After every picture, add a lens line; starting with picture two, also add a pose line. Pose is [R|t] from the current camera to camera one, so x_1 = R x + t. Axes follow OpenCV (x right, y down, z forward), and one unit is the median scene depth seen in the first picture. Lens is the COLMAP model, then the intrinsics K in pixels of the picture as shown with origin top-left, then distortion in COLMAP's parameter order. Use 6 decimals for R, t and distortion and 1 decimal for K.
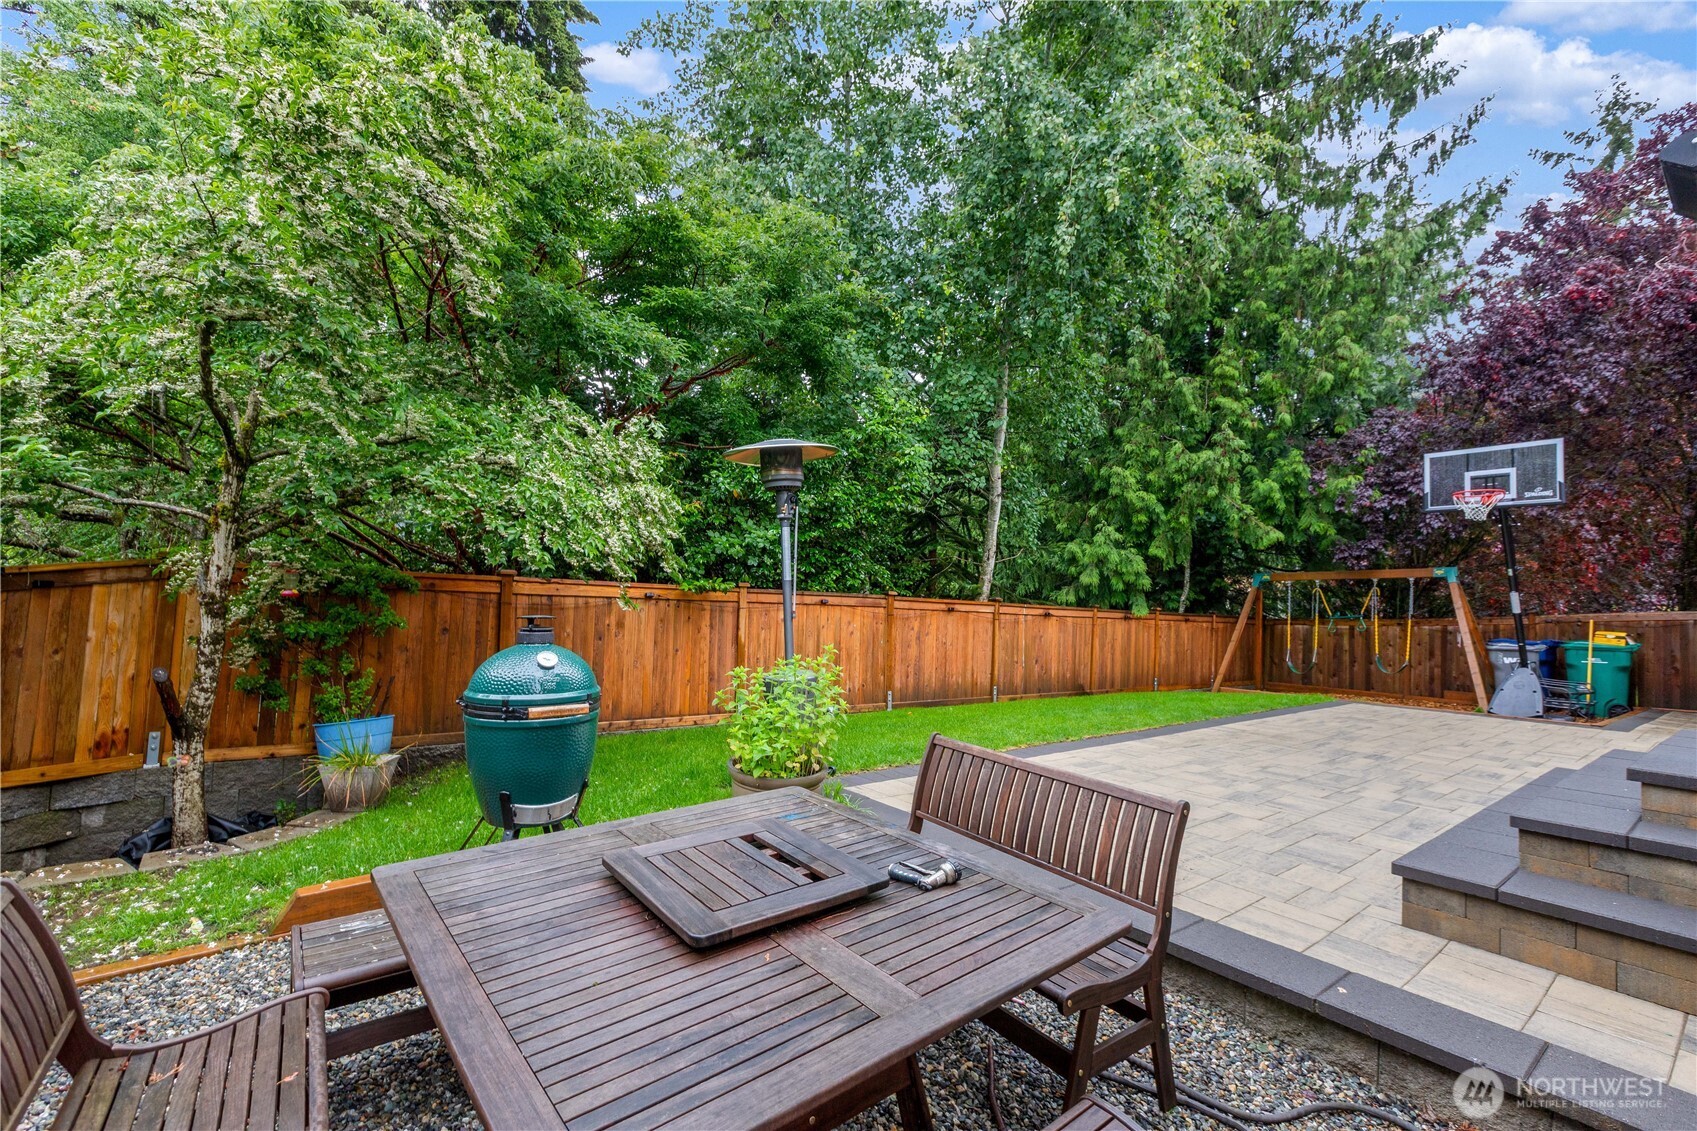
lens RADIAL K [[777.5, 0, 845.3], [0, 777.5, 586.4], [0, 0, 1]] dist [-0.001823, -0.000043]
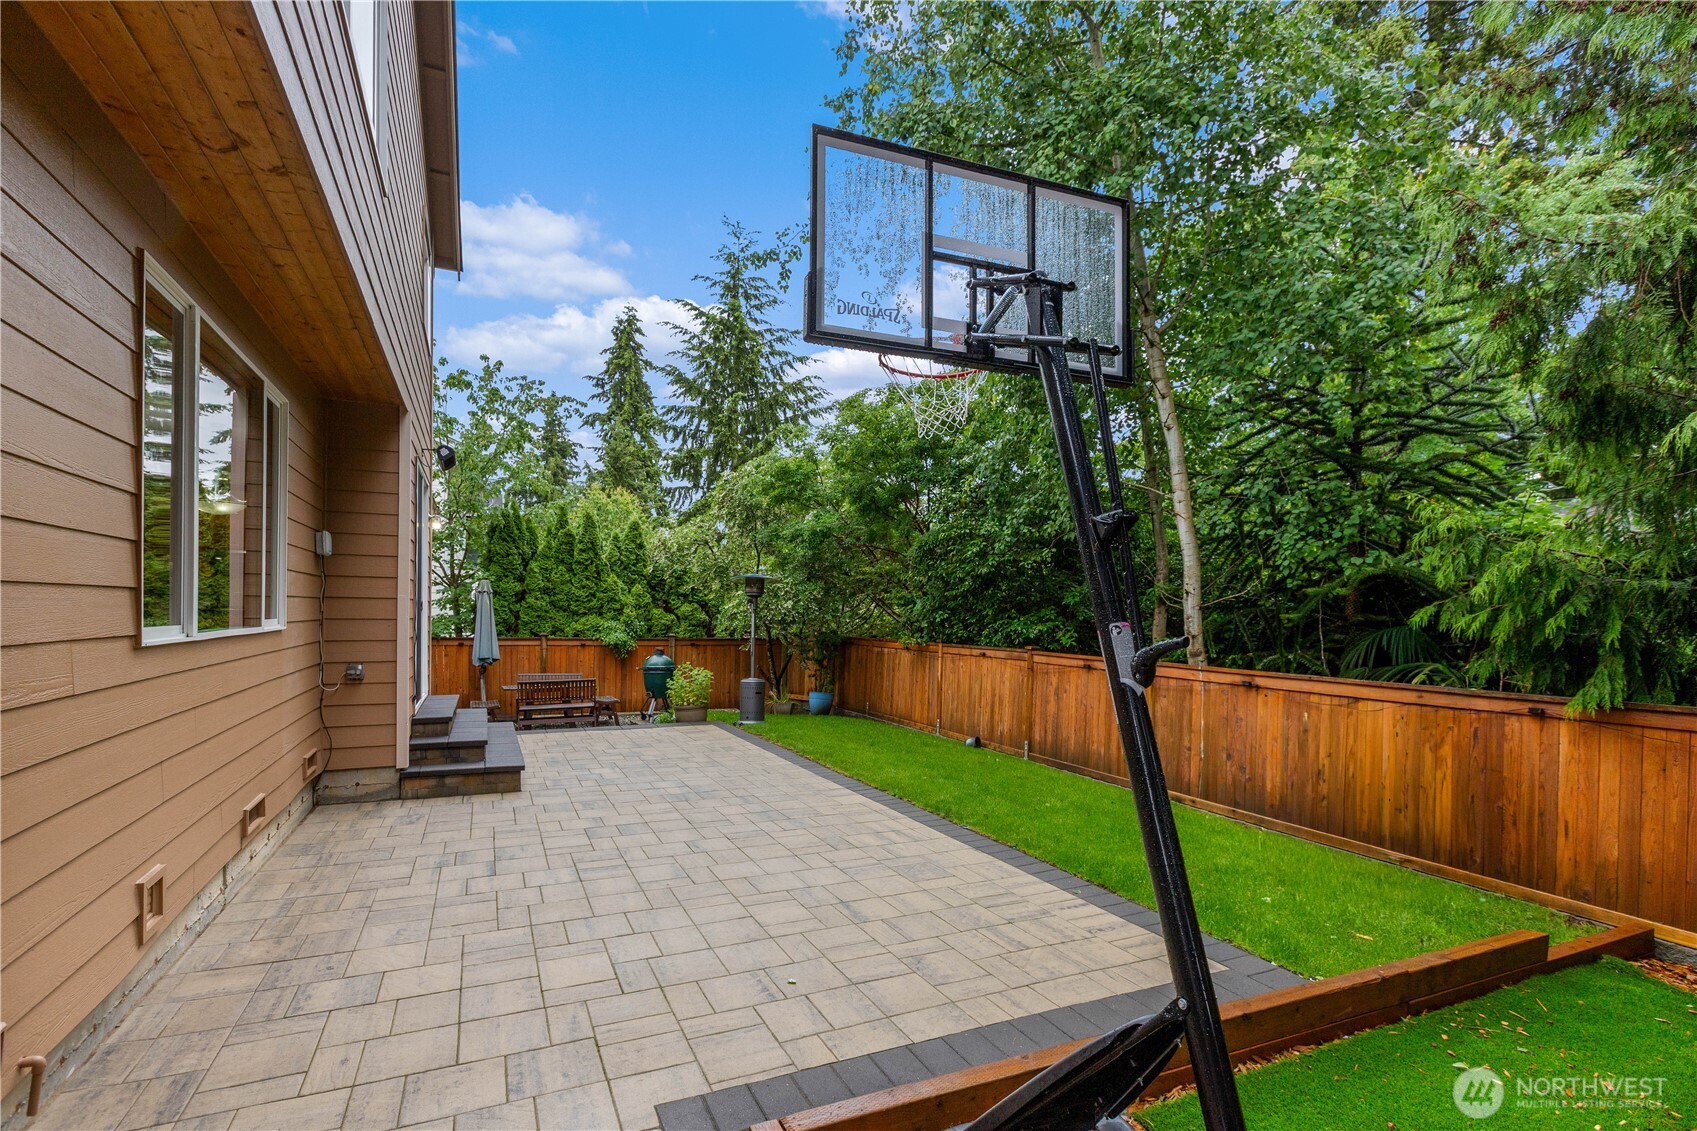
lens RADIAL K [[777.5, 0, 845.3], [0, 777.5, 586.4], [0, 0, 1]] dist [-0.001823, -0.000043]
pose [[-0.253114, -0.080782, -0.964058, 0.871959], [-0.011841, 0.996692, -0.080408, 0.010561], [0.967364, -0.008937, -0.253233, 0.779382]]
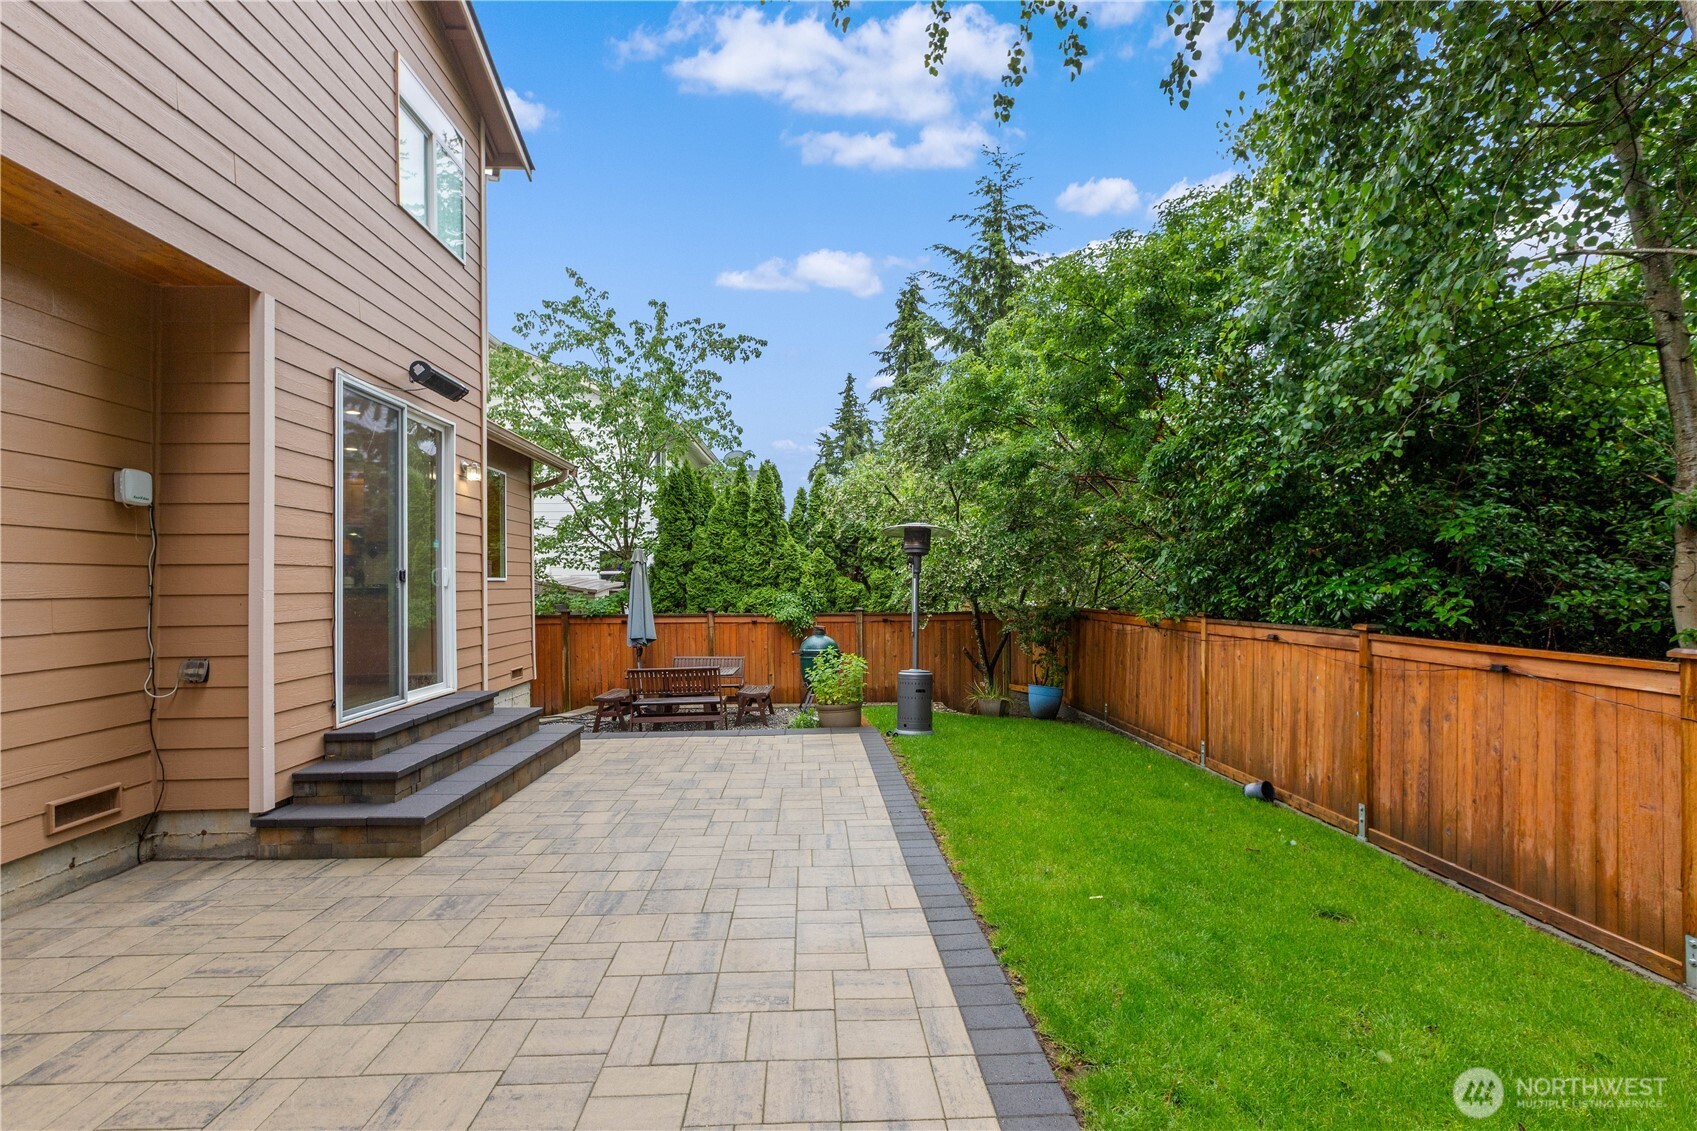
lens RADIAL K [[786.2, 0, 839.7], [0, 786.2, 563.0], [0, 0, 1]] dist [-0.000320, 0.000118]
pose [[-0.605637, -0.058468, -0.793590, 0.559354], [-0.005323, 0.997572, -0.069434, 0.003017], [0.795724, -0.037828, -0.604478, 0.792935]]
